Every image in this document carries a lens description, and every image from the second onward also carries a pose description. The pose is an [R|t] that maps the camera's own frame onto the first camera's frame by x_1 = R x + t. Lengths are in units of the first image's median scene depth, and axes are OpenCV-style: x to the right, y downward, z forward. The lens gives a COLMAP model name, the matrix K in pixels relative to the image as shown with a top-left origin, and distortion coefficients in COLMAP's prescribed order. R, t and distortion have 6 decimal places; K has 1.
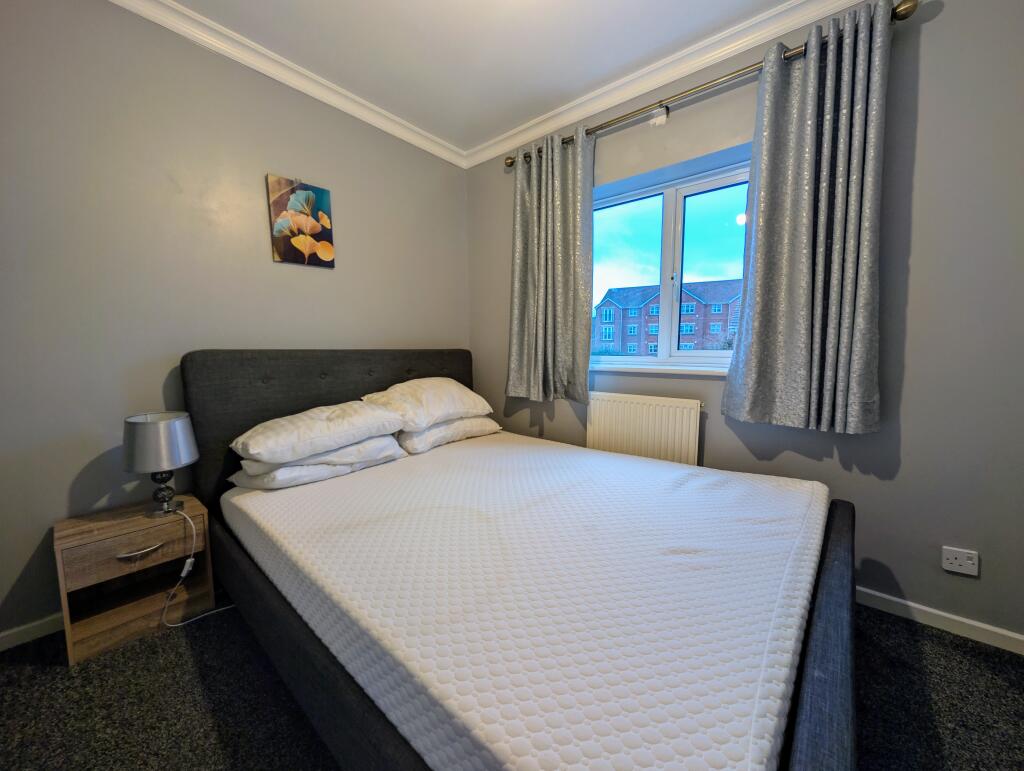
lens RADIAL K [[389.5, 0, 509.7], [0, 389.5, 384.0], [0, 0, 1]] dist [0.003565, 0.000348]
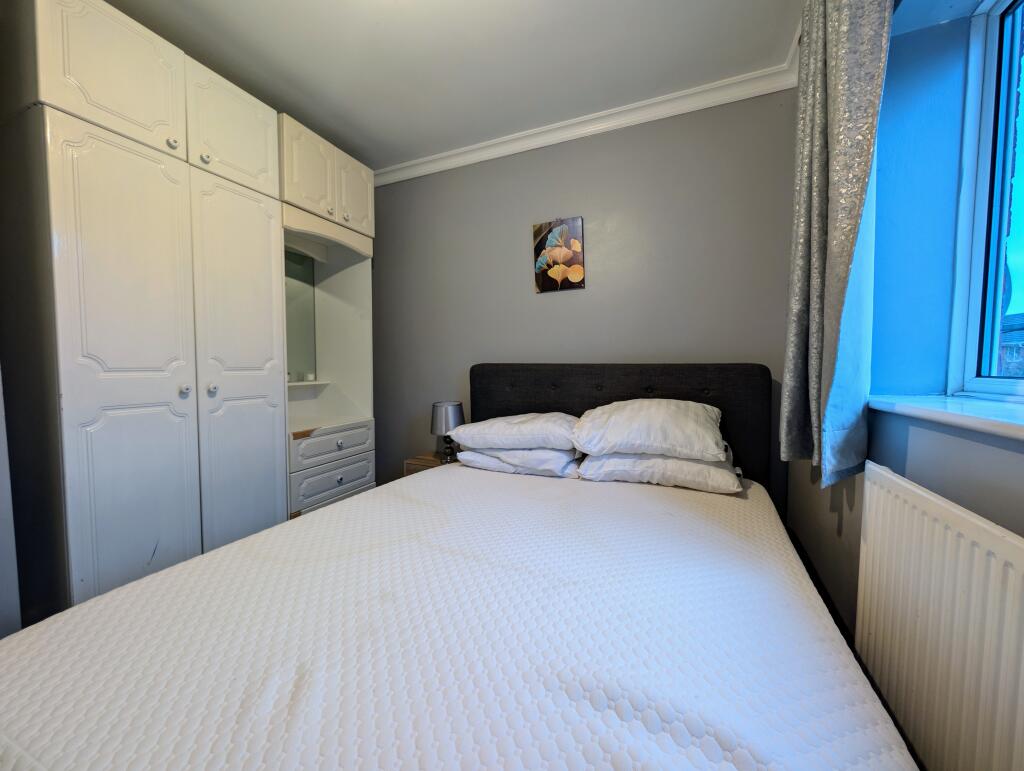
lens RADIAL K [[389.5, 0, 508.0], [0, 389.5, 384.4], [0, 0, 1]] dist [0.003565, 0.000348]
pose [[0.289205, 0.053969, -0.955745, 0.554692], [-0.088623, 0.995631, 0.029405, -0.049674], [0.953156, 0.076197, 0.292724, 0.549284]]
